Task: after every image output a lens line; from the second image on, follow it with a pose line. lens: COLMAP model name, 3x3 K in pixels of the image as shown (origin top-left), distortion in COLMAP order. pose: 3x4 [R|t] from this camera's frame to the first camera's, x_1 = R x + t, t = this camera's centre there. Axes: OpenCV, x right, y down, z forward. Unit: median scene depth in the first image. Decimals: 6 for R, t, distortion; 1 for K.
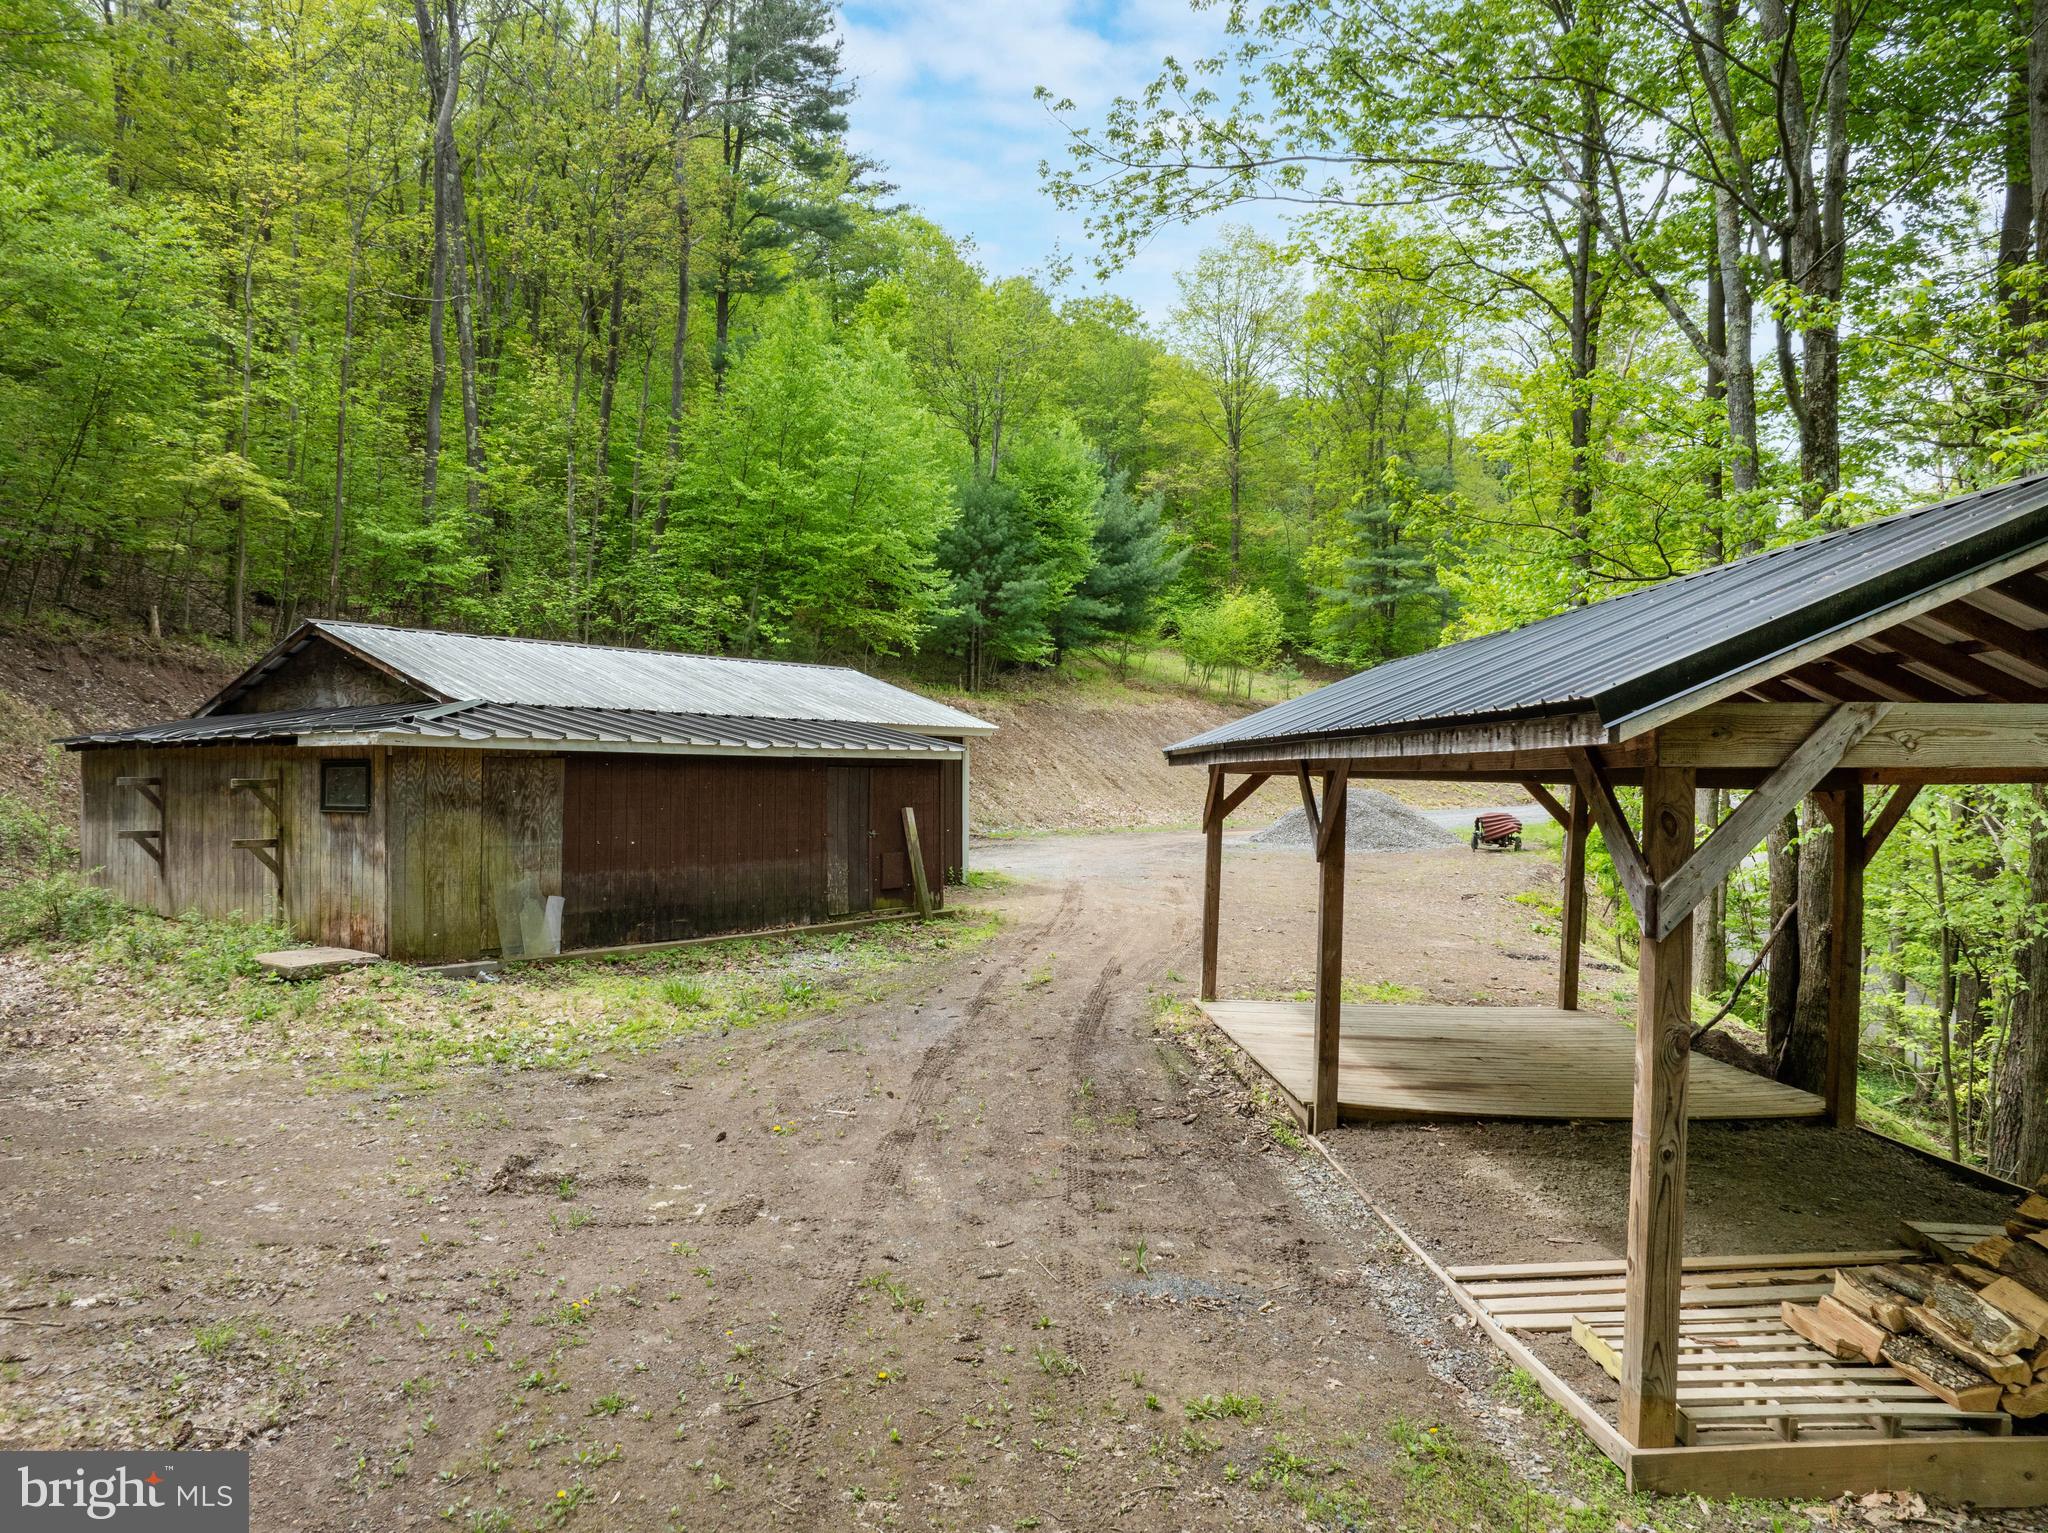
lens RADIAL K [[1447.9, 0, 1019.2], [0, 1447.9, 772.8], [0, 0, 1]] dist [-0.030039, -0.003352]
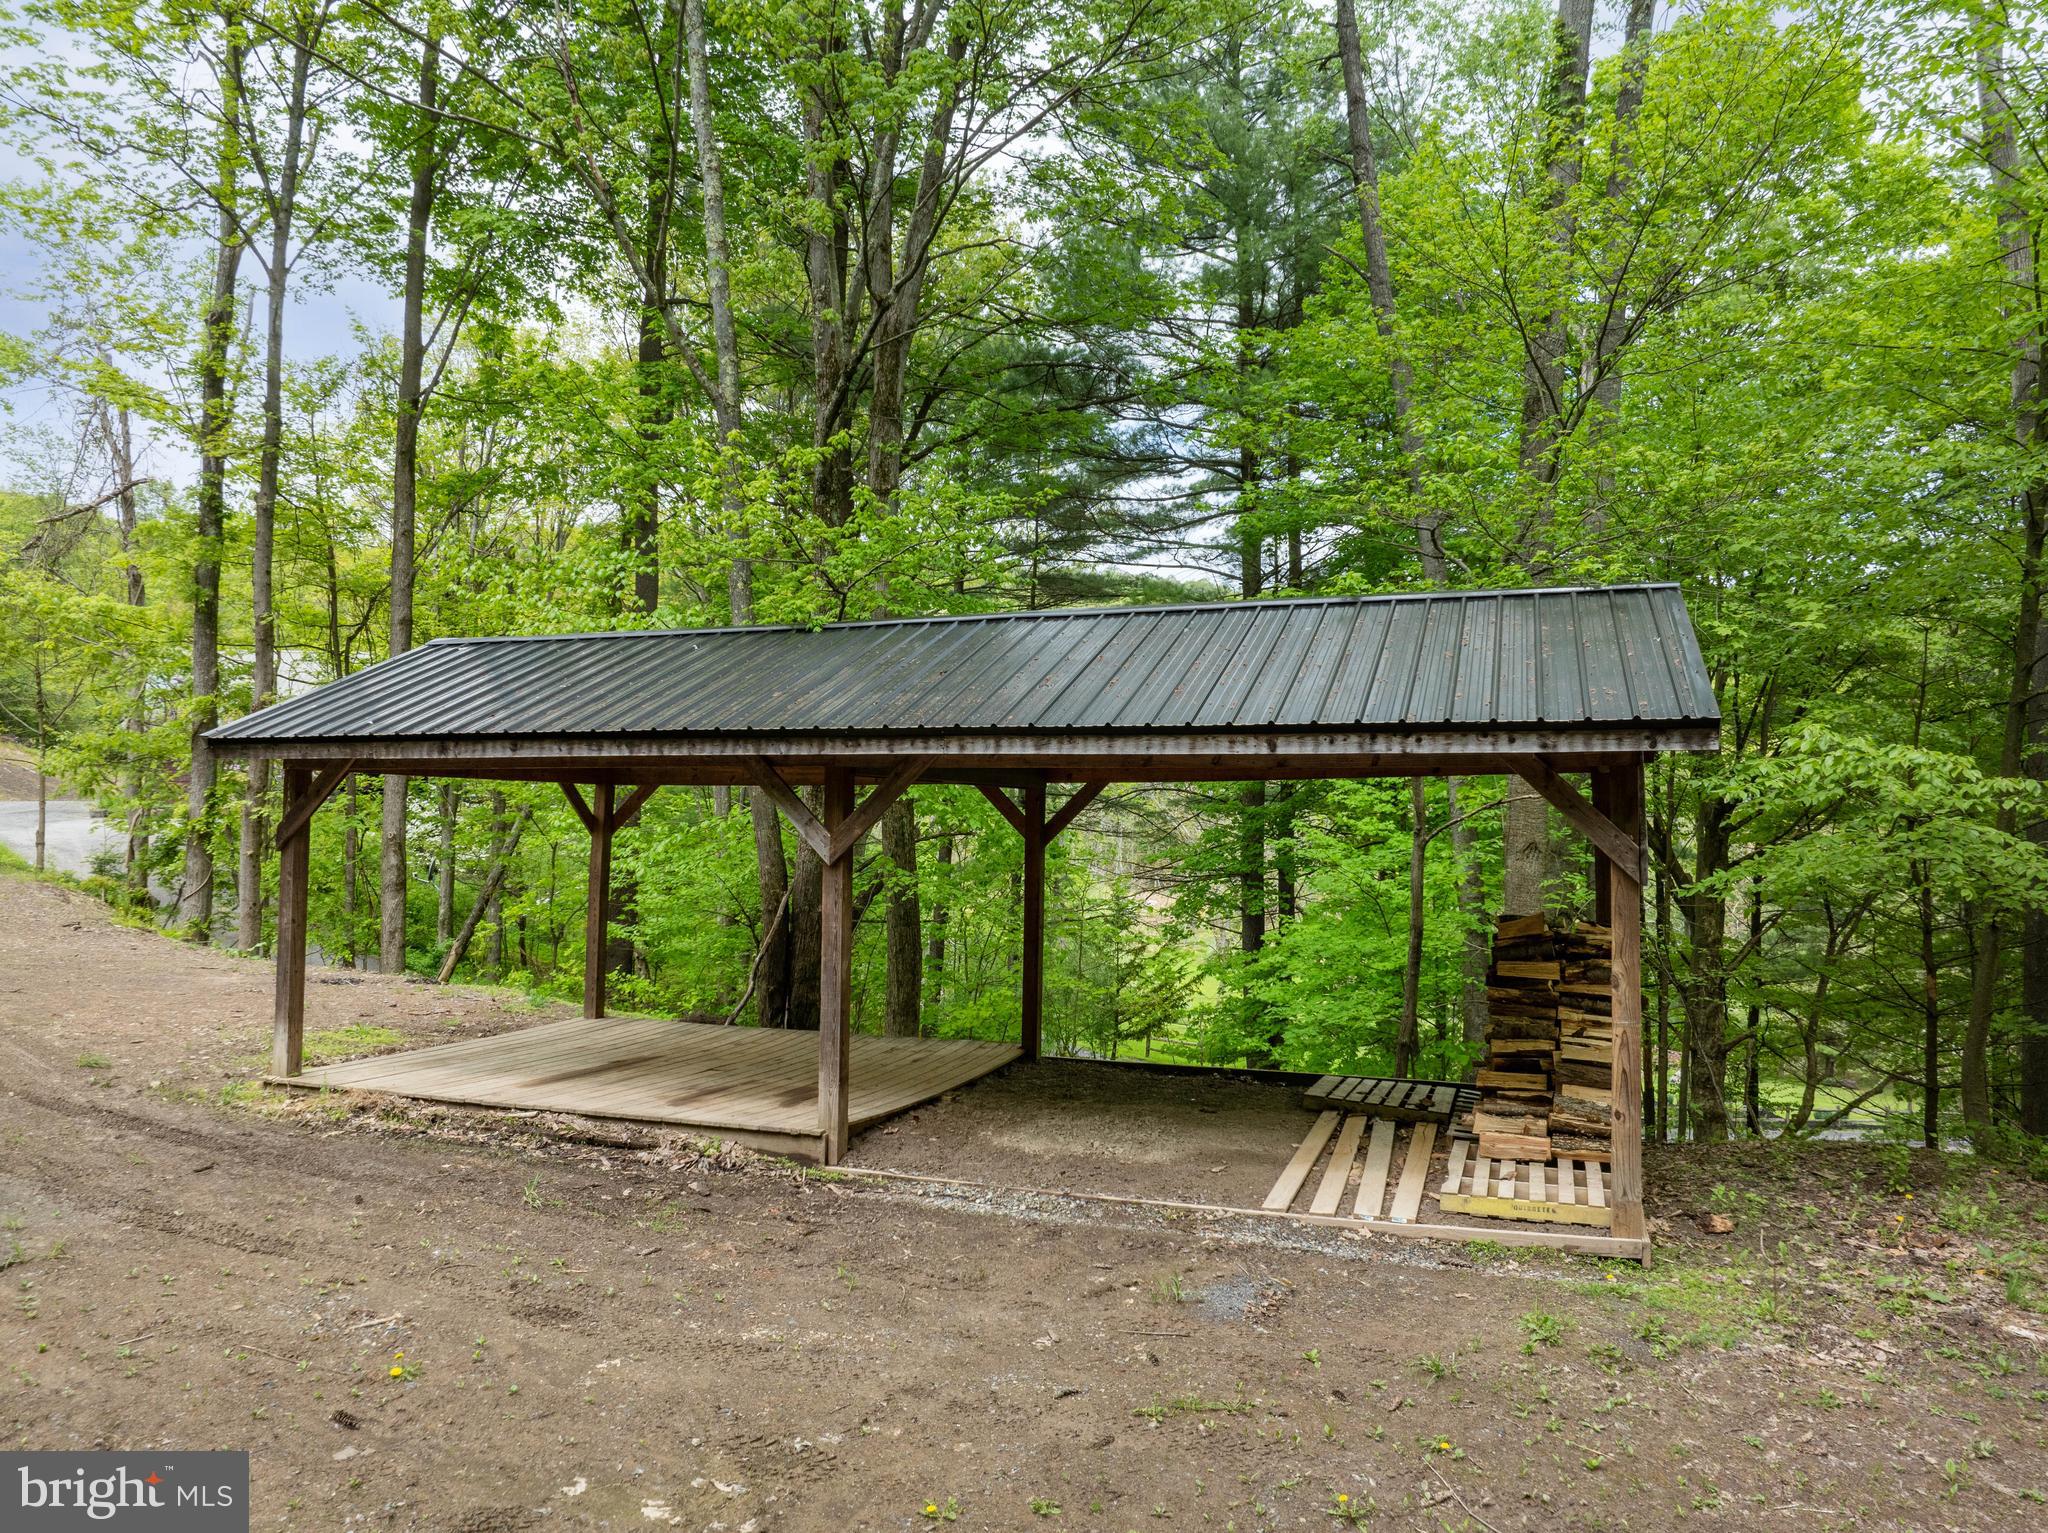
lens RADIAL K [[1447.9, 0, 1020.5], [0, 1447.9, 761.7], [0, 0, 1]] dist [-0.030039, -0.003352]
pose [[0.387921, 0.008124, 0.921657, -0.703704], [-0.003729, 0.999967, -0.007245, -0.002674], [-0.921685, -0.000626, 0.387939, 0.611621]]
